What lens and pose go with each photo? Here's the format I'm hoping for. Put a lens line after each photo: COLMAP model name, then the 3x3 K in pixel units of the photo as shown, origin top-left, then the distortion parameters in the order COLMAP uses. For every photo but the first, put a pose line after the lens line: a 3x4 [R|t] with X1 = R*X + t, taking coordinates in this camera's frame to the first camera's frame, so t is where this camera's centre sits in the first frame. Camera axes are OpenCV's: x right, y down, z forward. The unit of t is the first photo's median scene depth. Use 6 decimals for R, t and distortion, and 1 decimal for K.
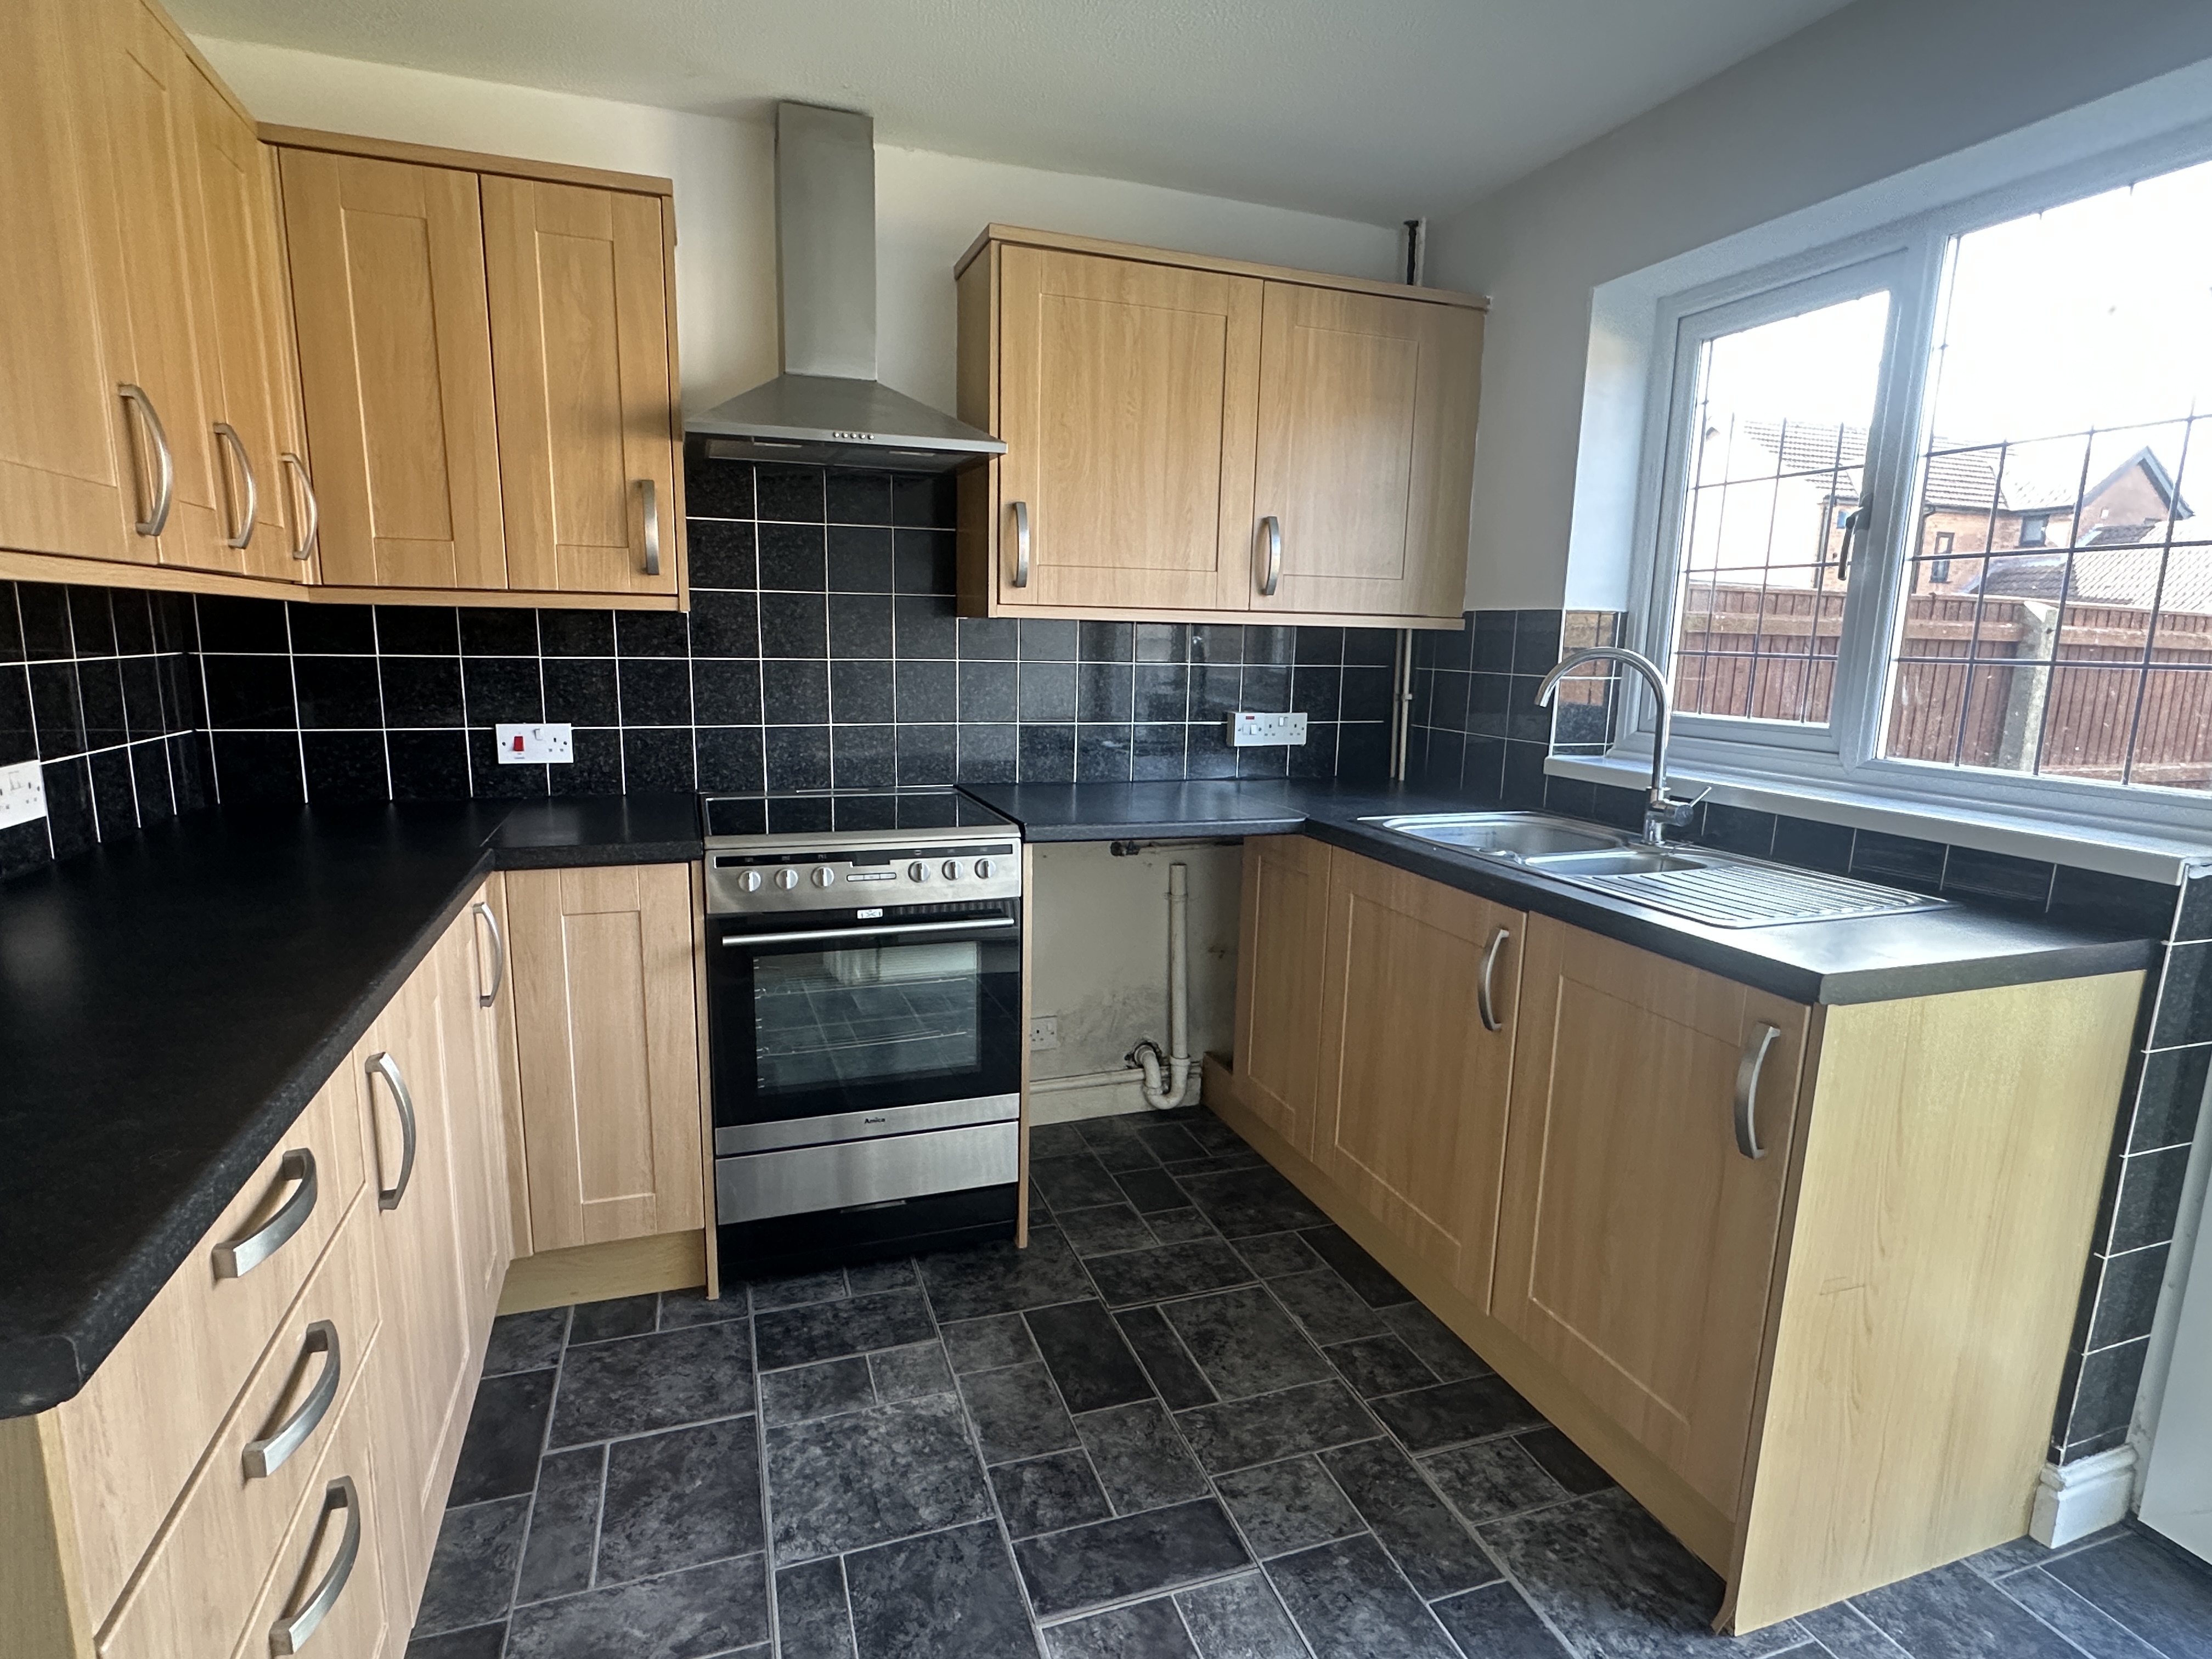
lens RADIAL K [[1142.0, 0, 1096.2], [0, 1142.0, 833.1], [0, 0, 1]] dist [-0.001616, 0.001392]
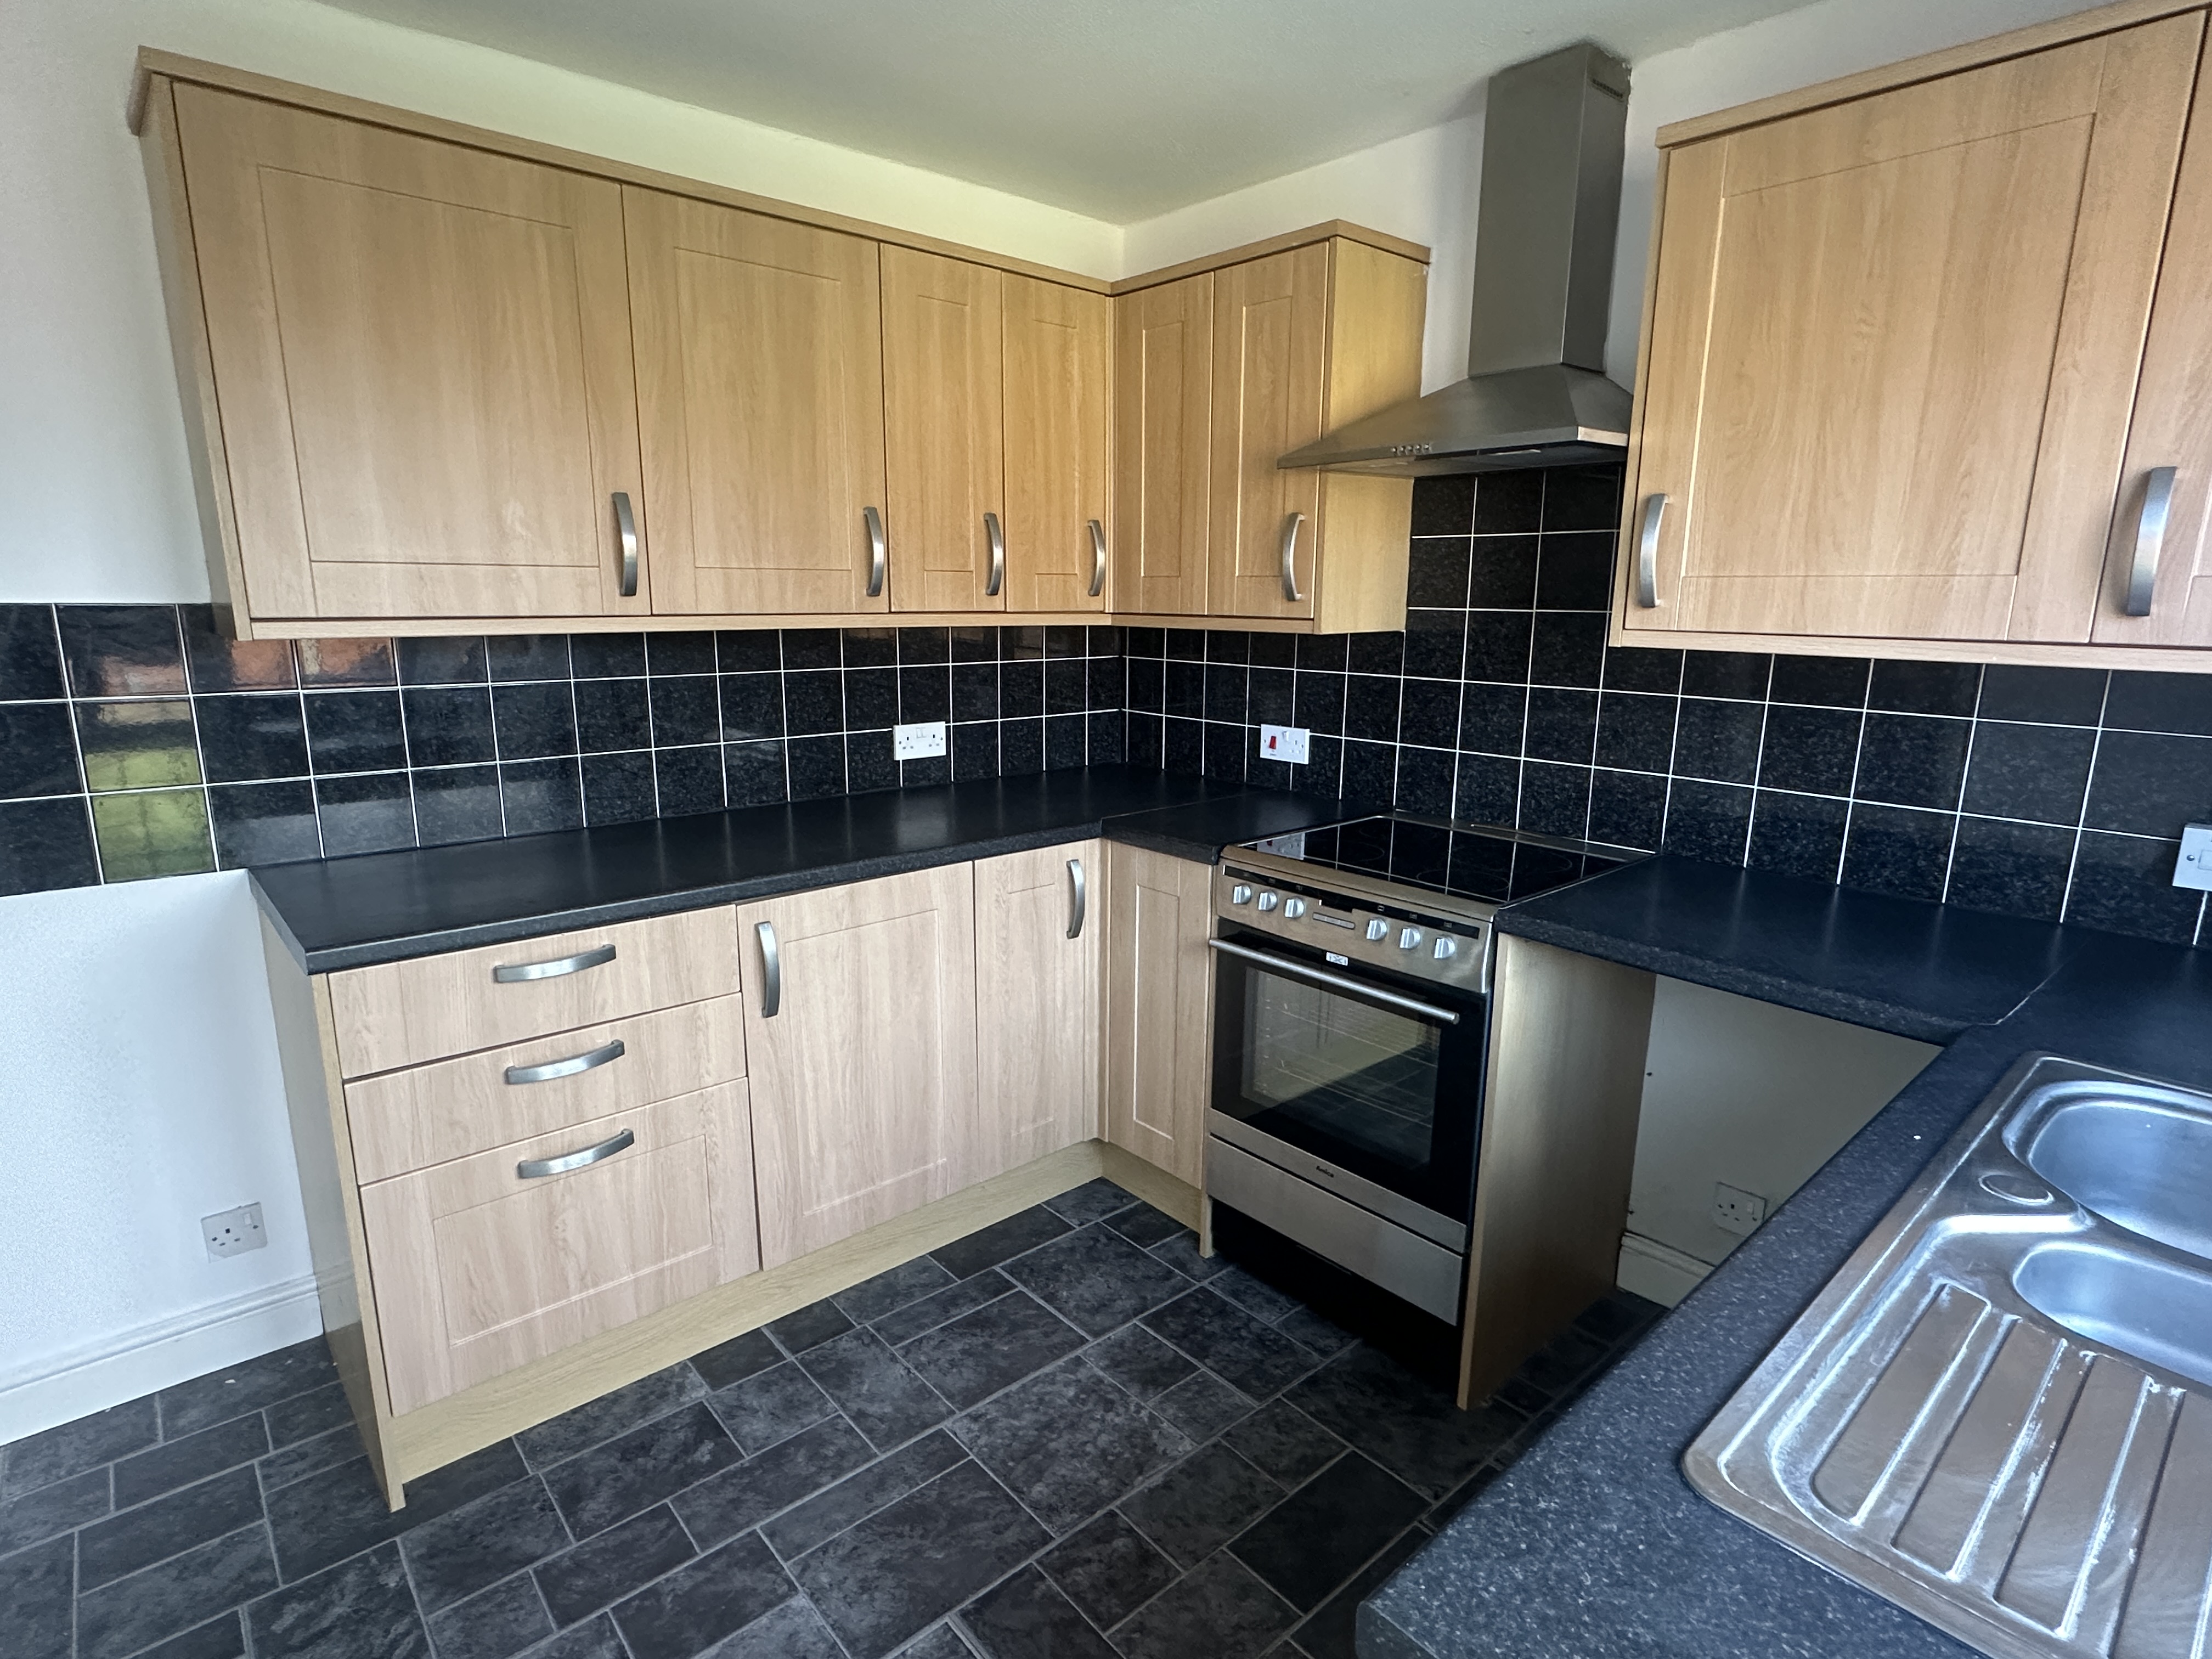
lens RADIAL K [[1142.0, 0, 1101.5], [0, 1142.0, 835.9], [0, 0, 1]] dist [-0.001616, 0.001392]
pose [[0.382787, 0.180662, -0.906000, 0.572084], [-0.160412, 0.978793, 0.127403, -0.120142], [0.909803, 0.096565, 0.403650, 0.432415]]
